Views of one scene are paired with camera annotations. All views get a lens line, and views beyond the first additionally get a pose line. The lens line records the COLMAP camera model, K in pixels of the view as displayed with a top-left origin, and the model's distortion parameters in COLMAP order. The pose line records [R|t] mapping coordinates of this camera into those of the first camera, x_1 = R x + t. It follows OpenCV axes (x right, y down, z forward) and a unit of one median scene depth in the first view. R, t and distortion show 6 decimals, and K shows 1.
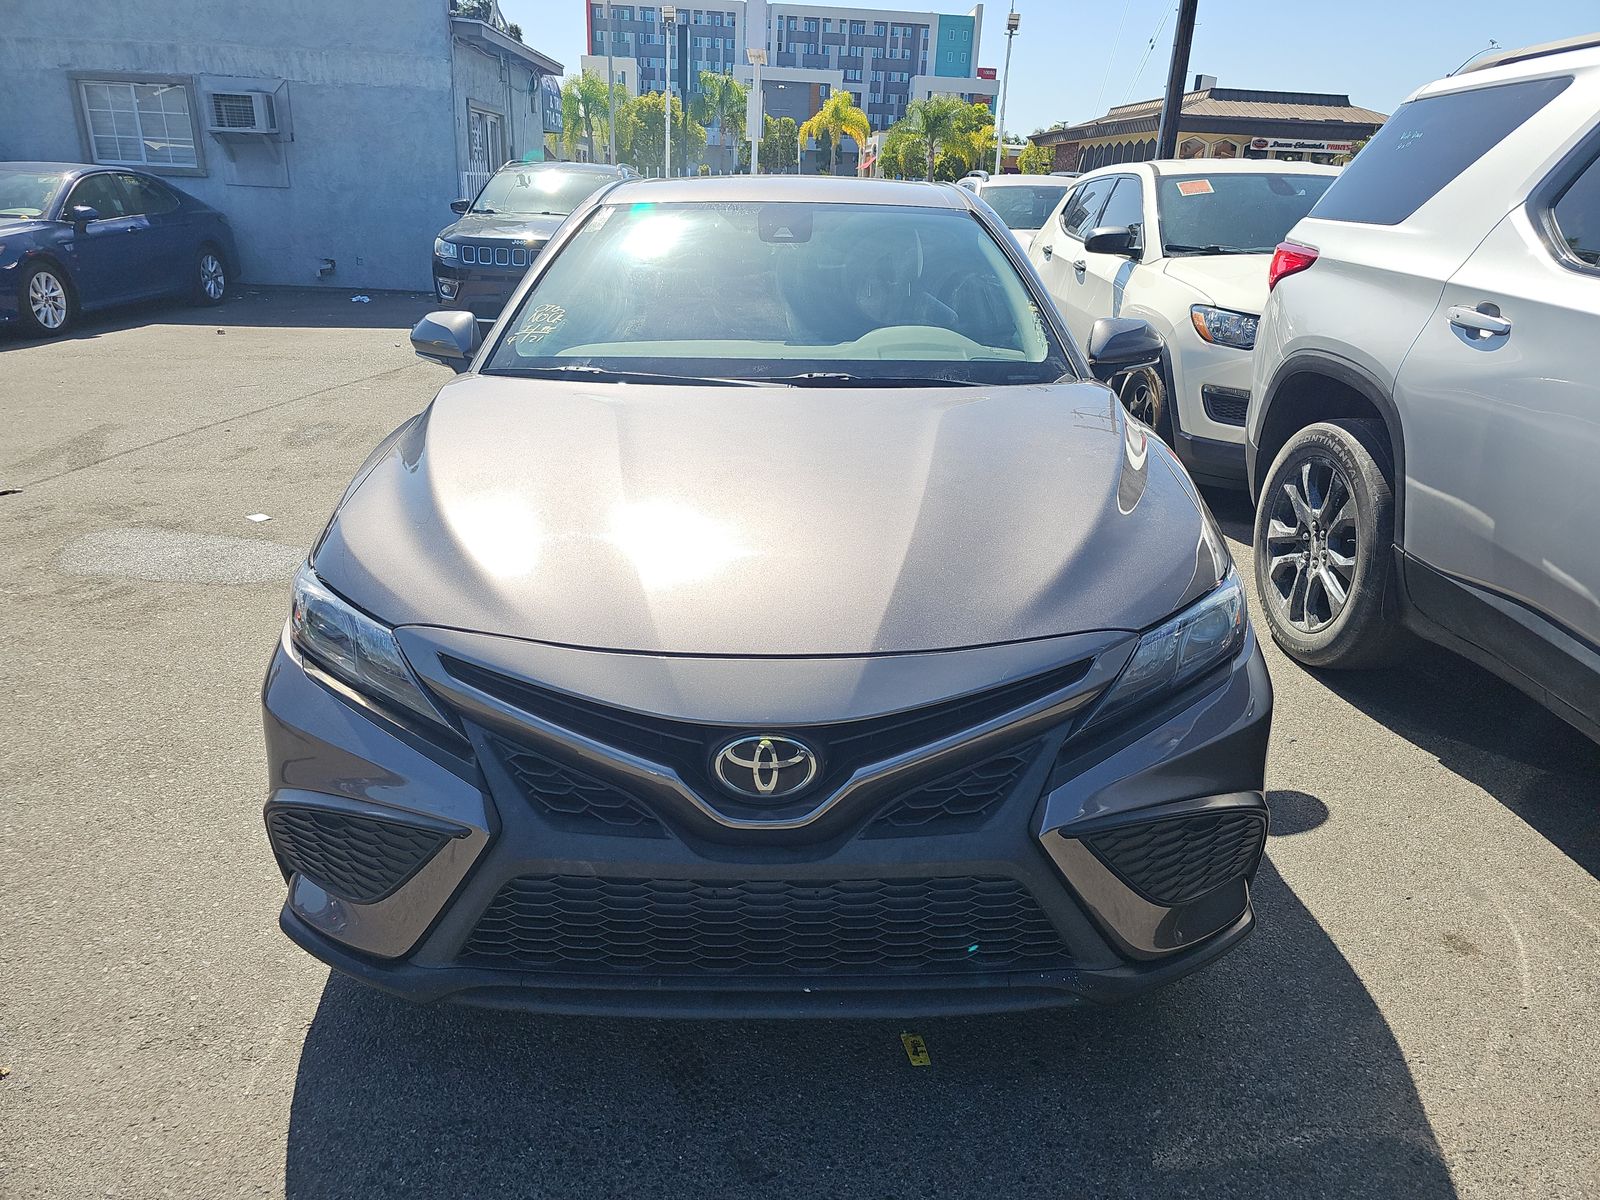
lens RADIAL K [[1088.2, 0, 800.0], [0, 1088.2, 600.0], [0, 0, 1]] dist [0.041181, -0.045765]
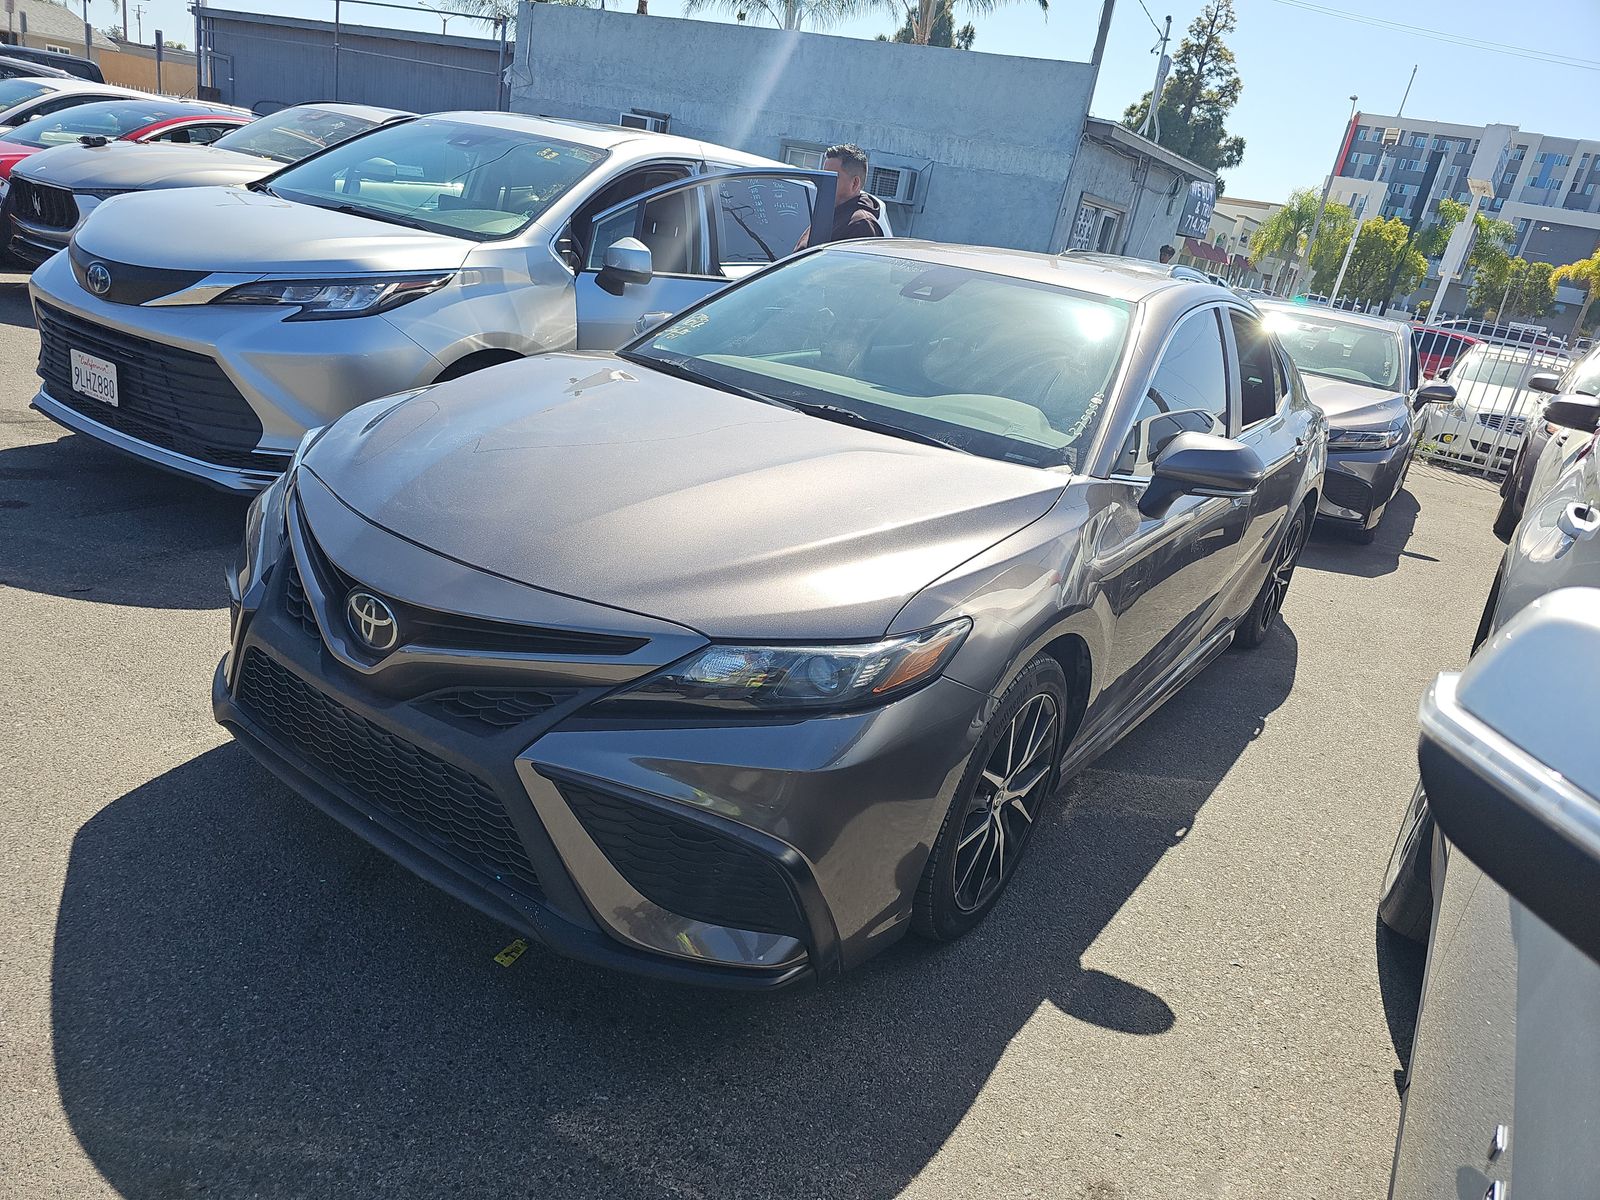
lens RADIAL K [[1080.5, 0, 804.3], [0, 1080.5, 616.0], [0, 0, 1]] dist [0.042420, -0.046820]
pose [[0.796923, 0.300646, -0.523952, 0.172053], [-0.336285, 0.941324, 0.028652, -0.009656], [0.501823, 0.153364, 0.851265, 0.030346]]
